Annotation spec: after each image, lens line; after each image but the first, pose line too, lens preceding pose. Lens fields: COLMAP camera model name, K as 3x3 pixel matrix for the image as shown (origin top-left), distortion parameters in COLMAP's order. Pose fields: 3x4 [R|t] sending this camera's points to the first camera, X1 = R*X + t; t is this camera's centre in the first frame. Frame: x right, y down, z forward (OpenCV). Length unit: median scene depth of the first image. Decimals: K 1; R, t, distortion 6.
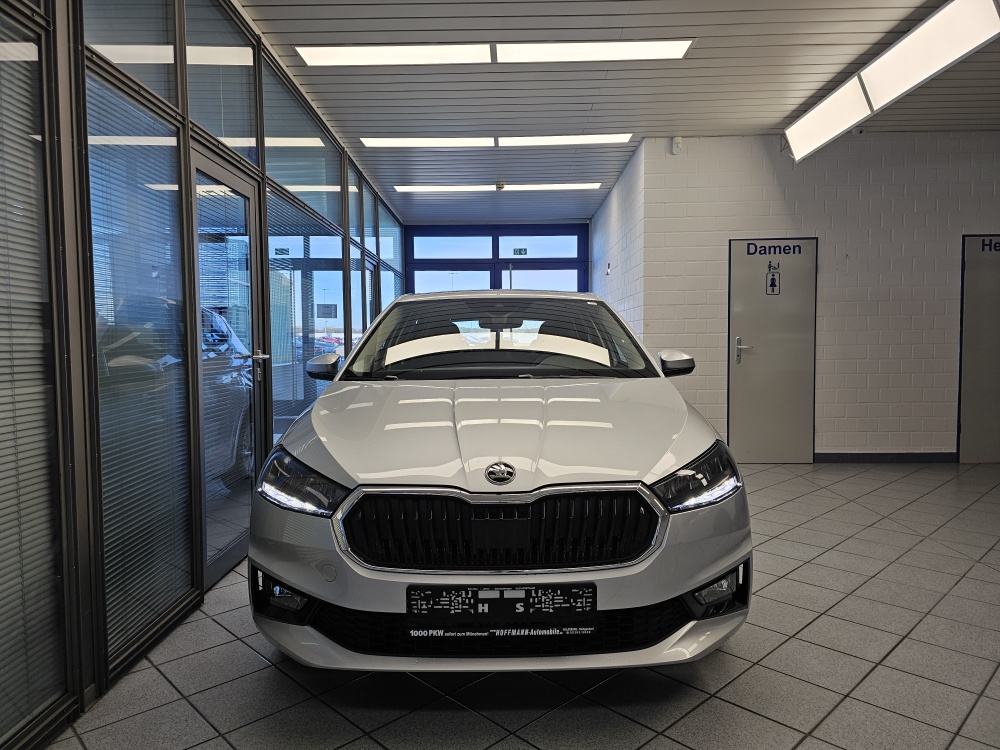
lens RADIAL K [[662.8, 0, 500.0], [0, 662.8, 375.0], [0, 0, 1]] dist [0.070704, -0.048201]
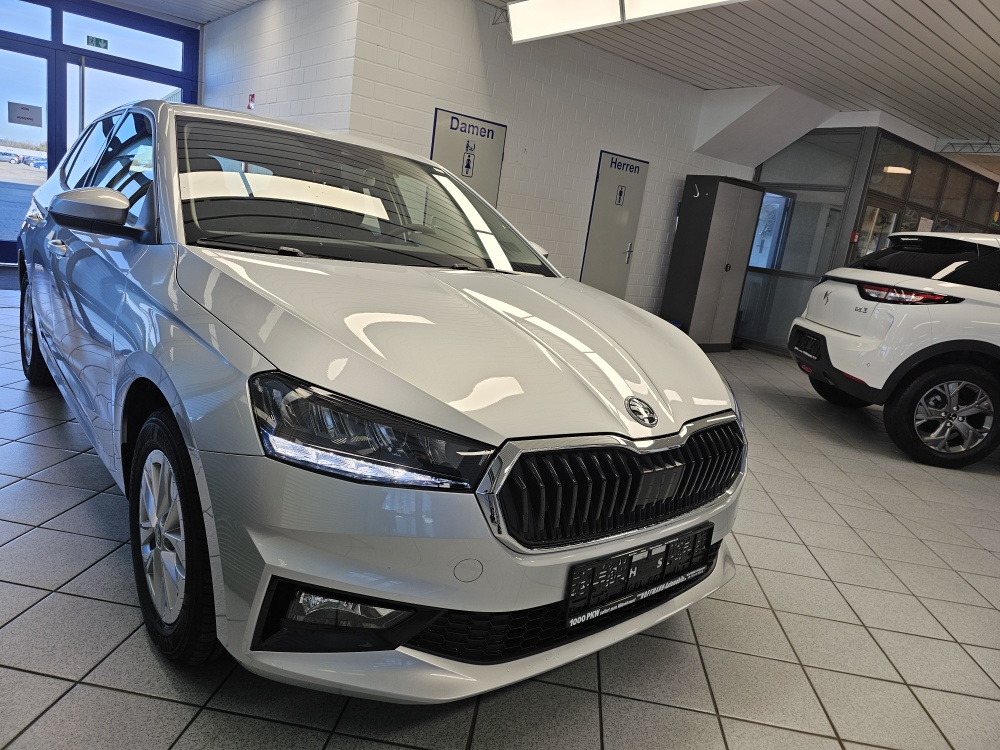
lens RADIAL K [[662.8, 0, 500.0], [0, 662.8, 375.0], [0, 0, 1]] dist [0.070704, -0.048201]
pose [[0.772371, -0.028311, 0.634540, -0.199017], [-0.105570, 0.979389, 0.172198, -0.005220], [-0.626337, -0.199990, 0.753463, 0.155523]]
